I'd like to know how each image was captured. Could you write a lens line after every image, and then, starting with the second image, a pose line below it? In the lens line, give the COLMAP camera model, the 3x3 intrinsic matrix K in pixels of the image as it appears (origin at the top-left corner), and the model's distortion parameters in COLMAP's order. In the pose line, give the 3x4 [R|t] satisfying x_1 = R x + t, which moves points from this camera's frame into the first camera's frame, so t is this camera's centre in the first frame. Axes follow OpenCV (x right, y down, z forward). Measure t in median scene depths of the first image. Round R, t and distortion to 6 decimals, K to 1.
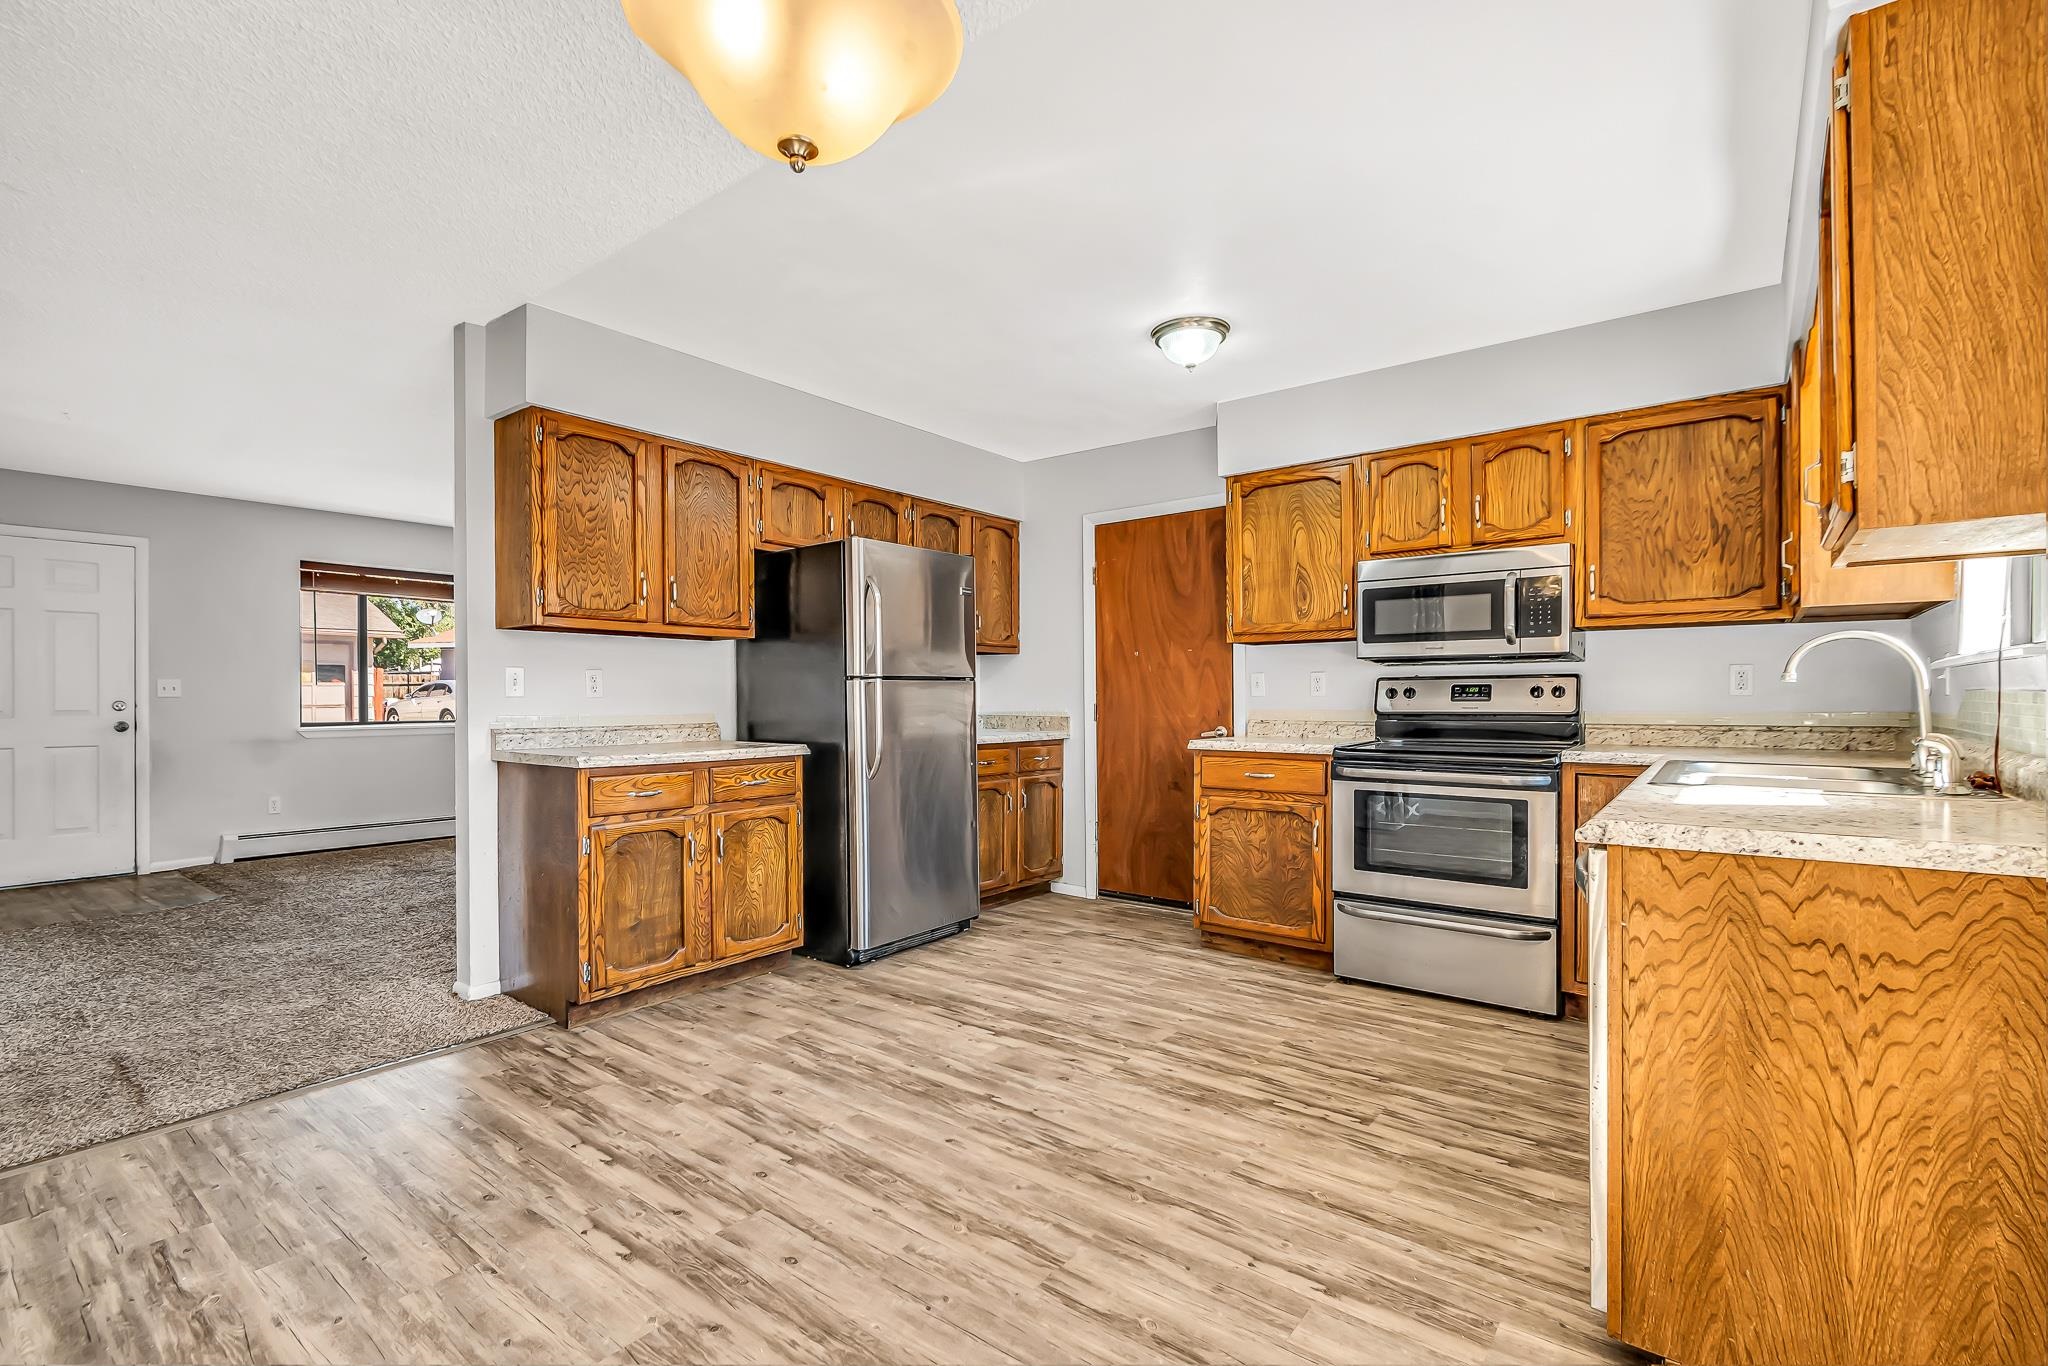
lens RADIAL K [[917.2, 0, 1002.6], [0, 917.2, 691.6], [0, 0, 1]] dist [0.001683, -0.001567]
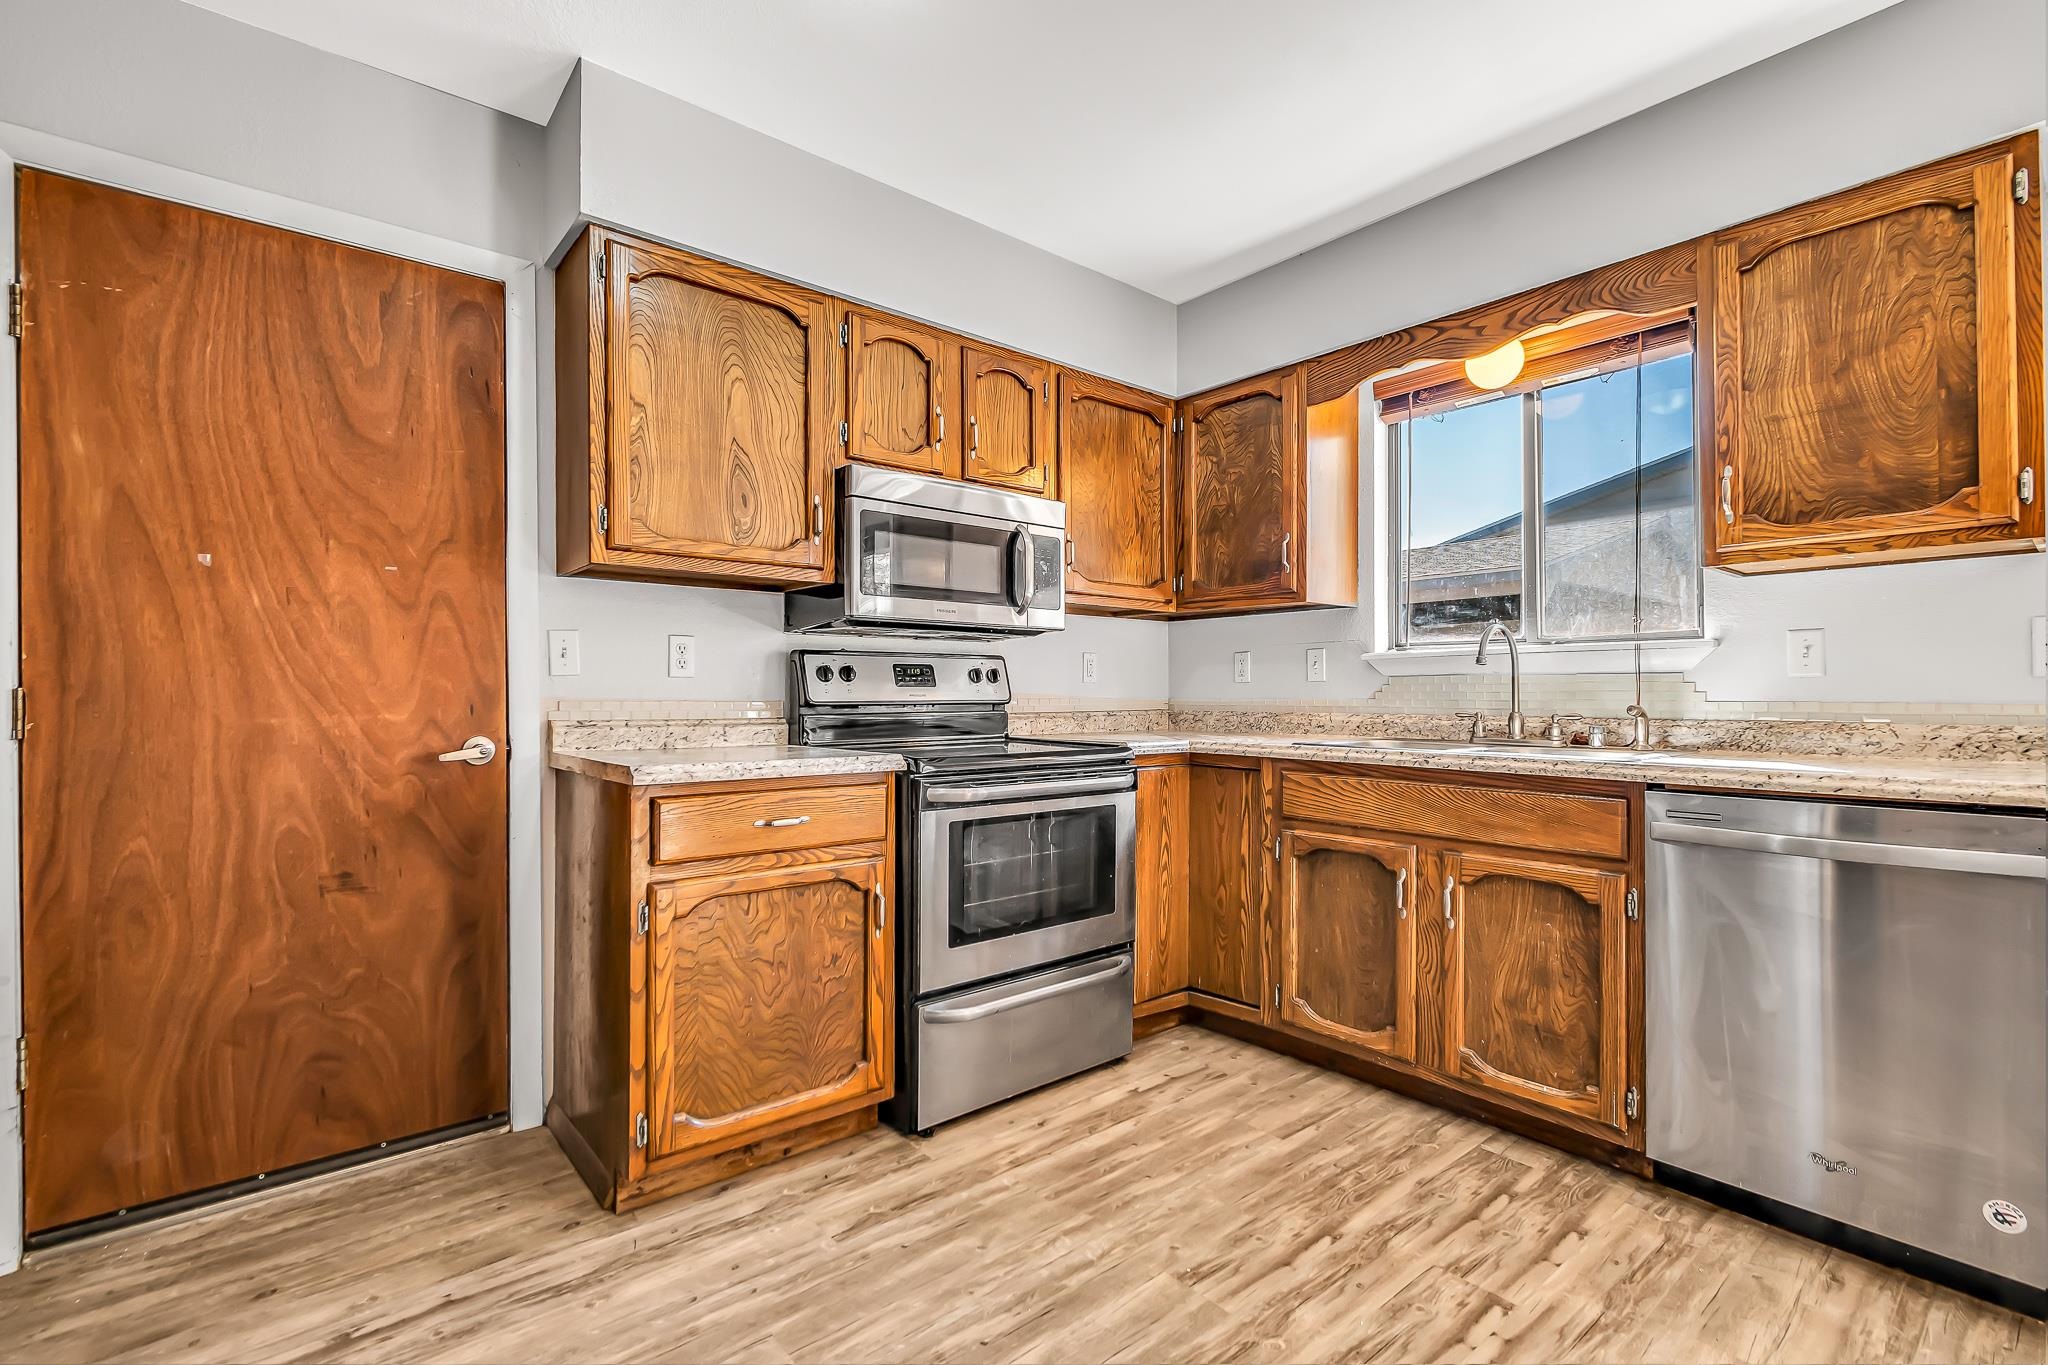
lens RADIAL K [[917.2, 0, 1016.2], [0, 917.2, 693.0], [0, 0, 1]] dist [0.001683, -0.001567]
pose [[0.200911, 0.005995, 0.979591, -0.213447], [-0.005884, 0.999971, -0.004913, 0.019508], [-0.979592, -0.004777, 0.200941, 0.780632]]
